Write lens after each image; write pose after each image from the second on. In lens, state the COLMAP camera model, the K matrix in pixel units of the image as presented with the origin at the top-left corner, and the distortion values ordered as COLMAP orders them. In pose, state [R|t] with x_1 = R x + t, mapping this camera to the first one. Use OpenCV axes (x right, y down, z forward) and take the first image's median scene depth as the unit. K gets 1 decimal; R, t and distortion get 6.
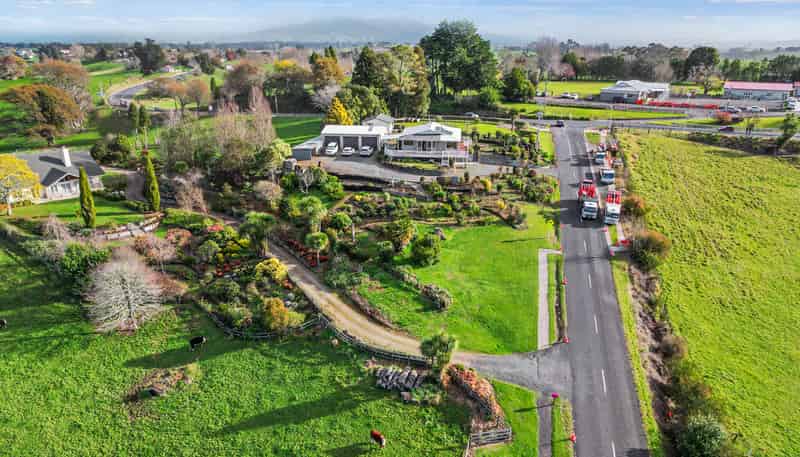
lens RADIAL K [[566.0, 0, 385.9], [0, 566.0, 258.3], [0, 0, 1]] dist [-0.042322, 0.002504]
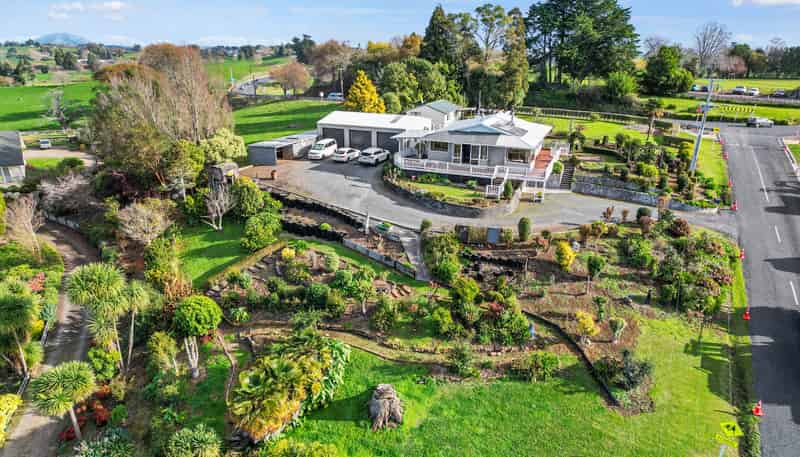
lens RADIAL K [[503.3, 0, 400.0], [0, 503.3, 228.5], [0, 0, 1]] dist [-0.065122, 0.052874]
pose [[0.965479, 0.095692, -0.242267, 0.130962], [-0.101219, 0.994809, -0.010443, -0.117690], [0.240010, 0.034605, 0.970153, 0.528060]]
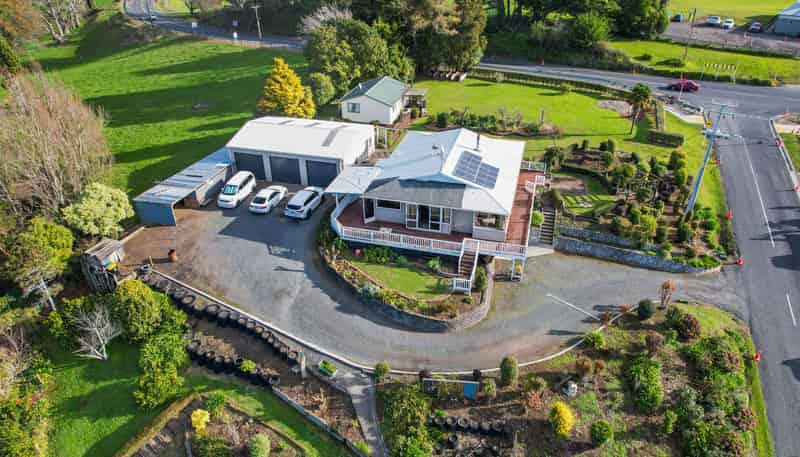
lens RADIAL K [[535.9, 0, 411.0], [0, 535.9, 213.3], [0, 0, 1]] dist [-0.070297, 0.051555]
pose [[0.992186, 0.063652, -0.107311, 0.102103], [-0.047561, 0.988089, 0.146346, -0.259788], [0.115348, -0.140099, 0.983396, 0.613784]]
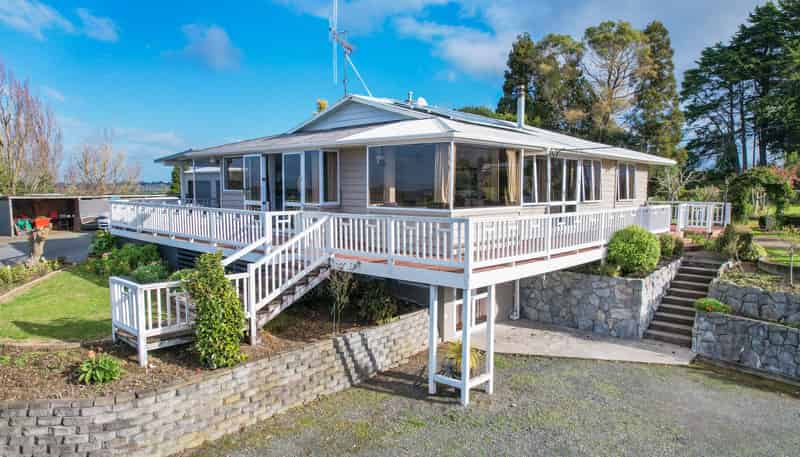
lens RADIAL K [[509.2, 0, 401.3], [0, 509.2, 255.6], [0, 0, 1]] dist [-0.048661, 0.000712]
pose [[0.805641, 0.078033, -0.587242, 0.181261], [-0.215698, 0.961882, -0.168102, -0.166134], [0.551740, 0.262096, 0.791763, 0.920259]]
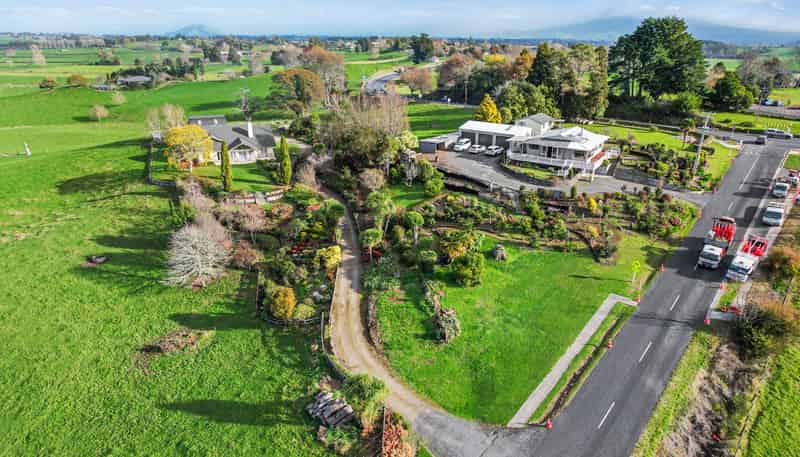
lens RADIAL K [[503.3, 0, 400.0], [0, 503.3, 228.5], [0, 0, 1]] dist [-0.065122, 0.052874]
pose [[0.892086, 0.166505, -0.420069, 0.215965], [-0.168002, 0.985209, 0.033733, -0.062340], [0.419472, 0.040480, 0.906865, 0.161687]]
